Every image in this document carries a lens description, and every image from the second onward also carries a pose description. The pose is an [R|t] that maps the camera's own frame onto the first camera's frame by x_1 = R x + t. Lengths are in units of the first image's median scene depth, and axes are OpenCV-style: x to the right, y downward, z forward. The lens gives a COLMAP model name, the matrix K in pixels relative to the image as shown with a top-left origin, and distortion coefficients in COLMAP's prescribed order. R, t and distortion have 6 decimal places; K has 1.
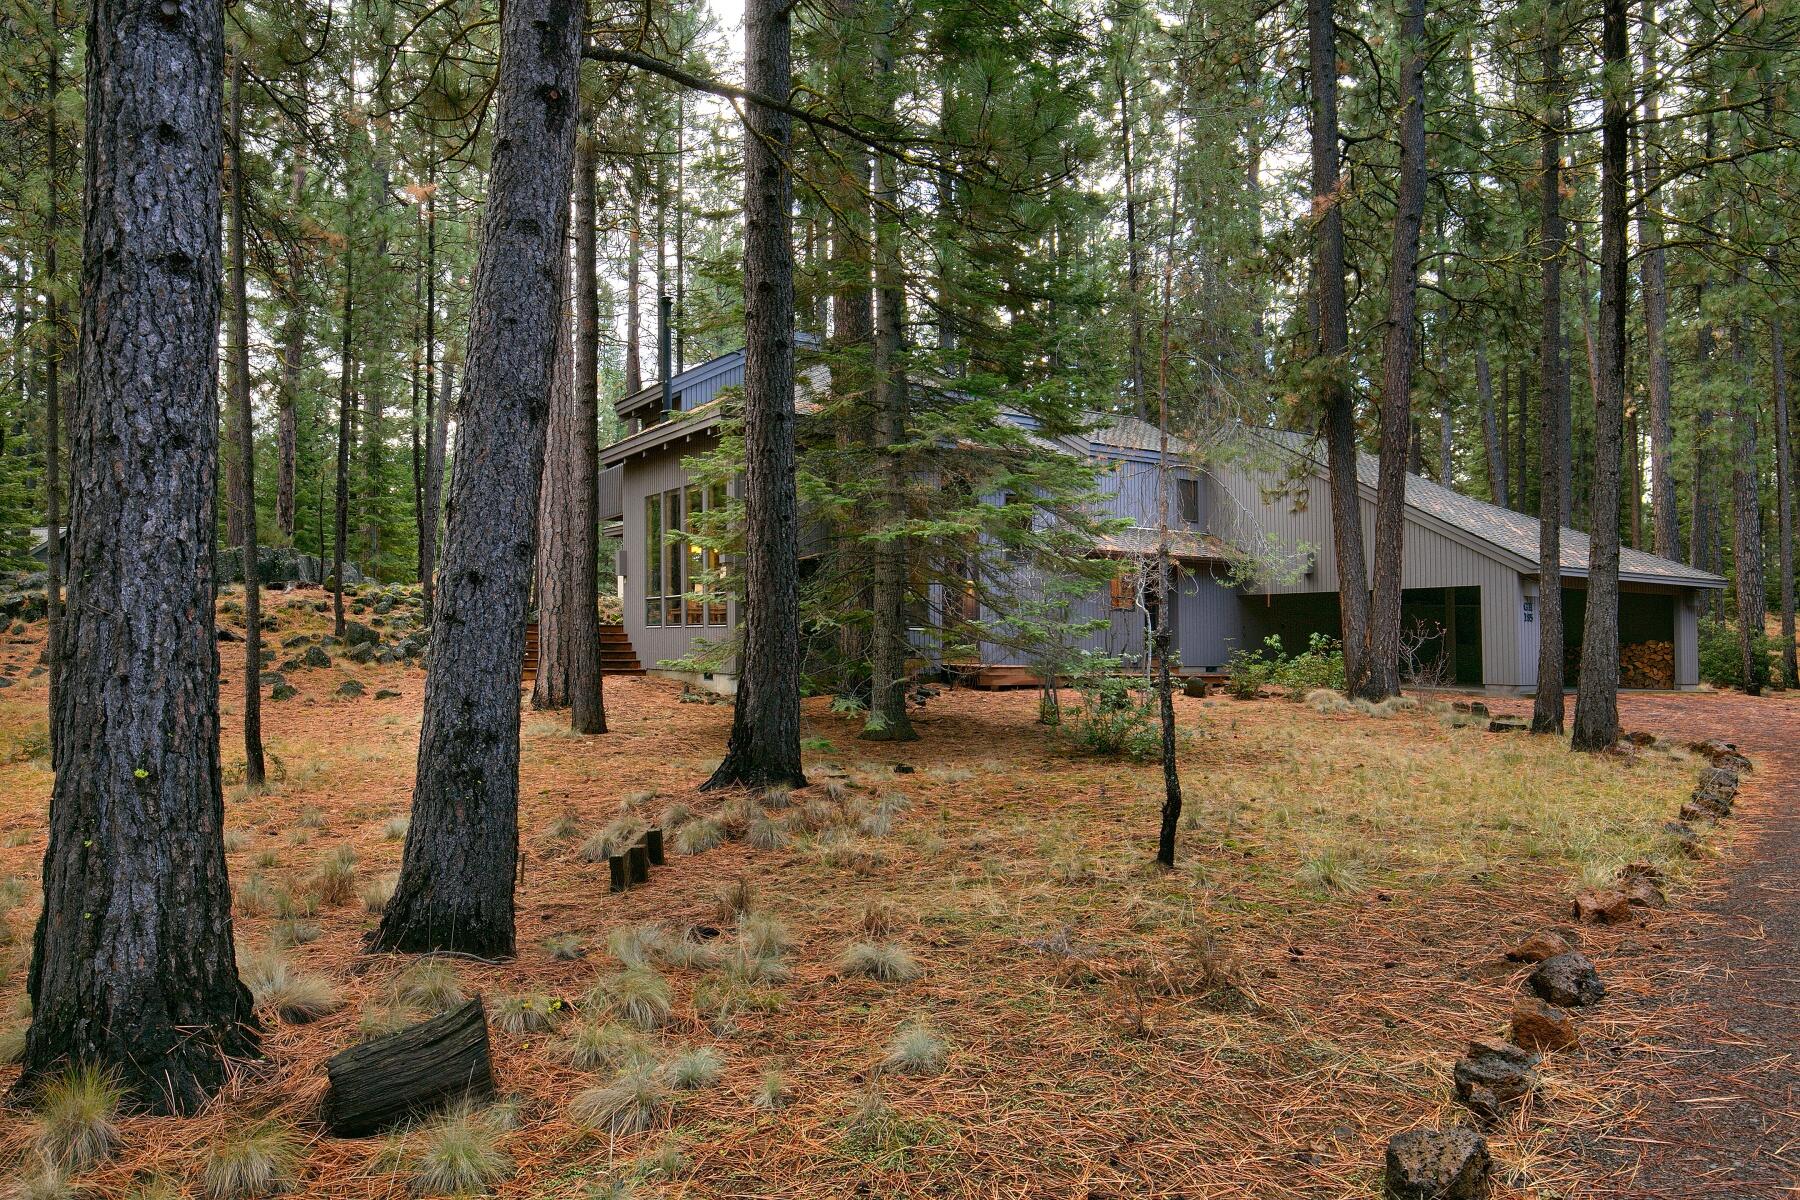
lens RADIAL K [[1119.3, 0, 898.3], [0, 1119.3, 600.2], [0, 0, 1]] dist [0.000702, 0.000848]
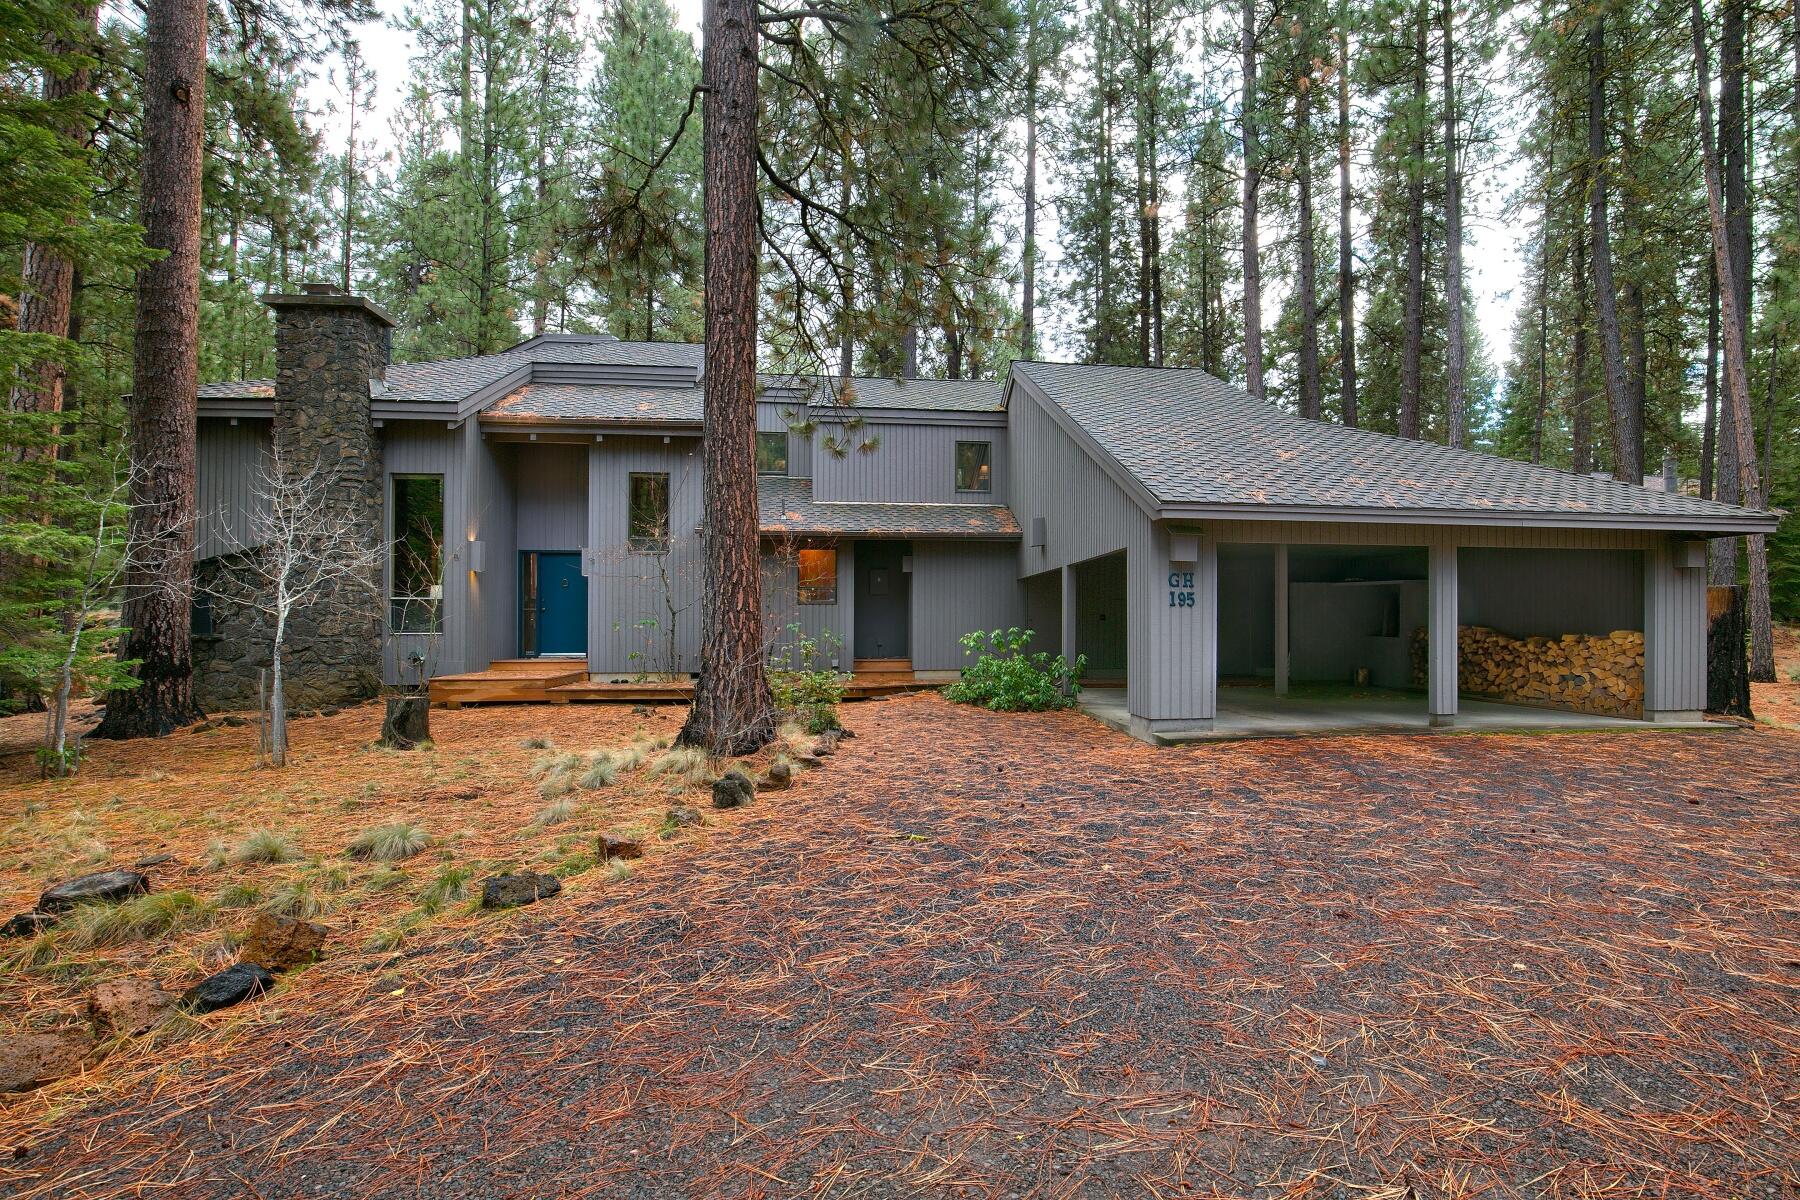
lens RADIAL K [[828.0, 0, 902.2], [0, 828.0, 616.3], [0, 0, 1]] dist [-0.000870, -0.000159]
pose [[0.919836, -0.020181, -0.391783, 0.505202], [0.028770, 0.999457, 0.016064, 0.011364], [0.391246, -0.026048, 0.919917, 0.472141]]
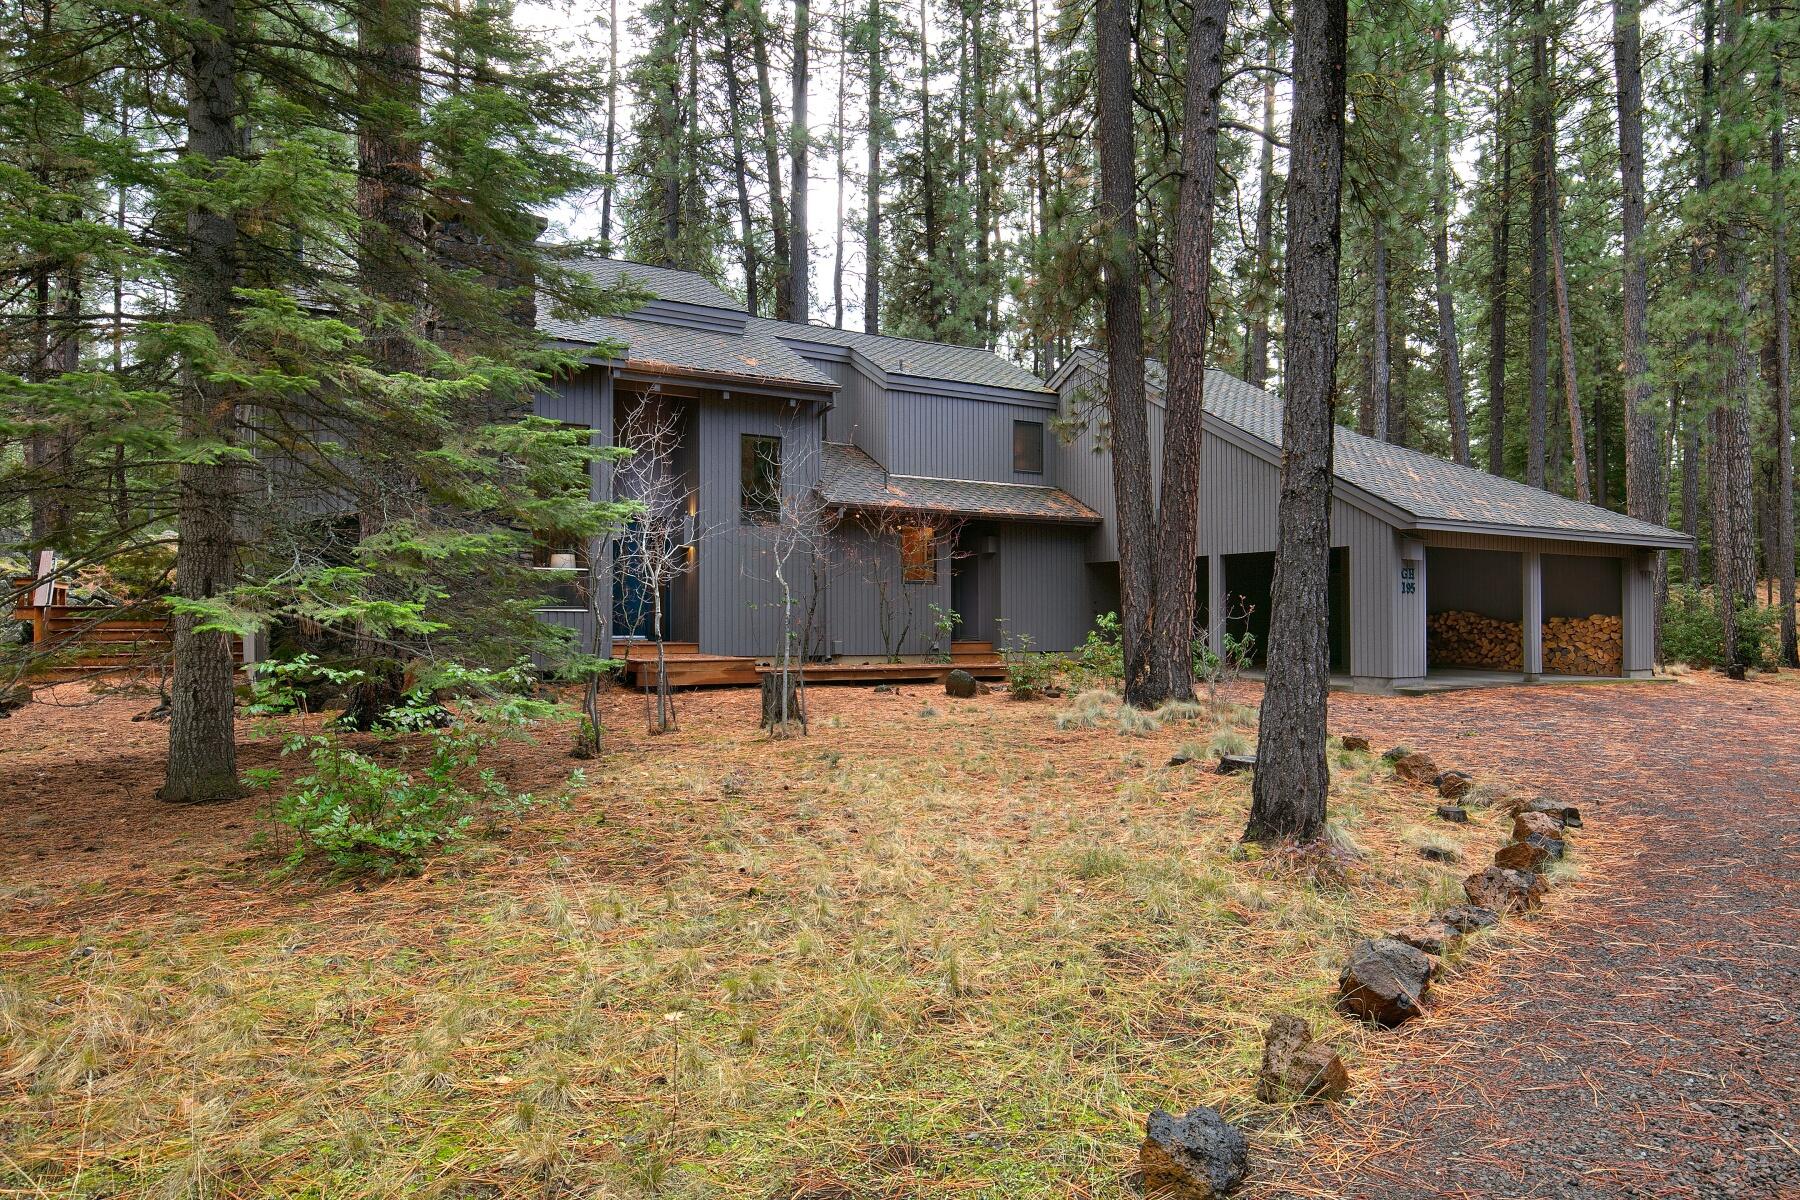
lens RADIAL K [[1119.3, 0, 901.1], [0, 1119.3, 602.1], [0, 0, 1]] dist [0.000702, 0.000848]
pose [[0.999862, -0.008395, -0.014325, 0.191883], [0.008752, 0.999648, 0.025049, 0.002686], [0.014110, -0.025171, 0.999584, 0.200051]]
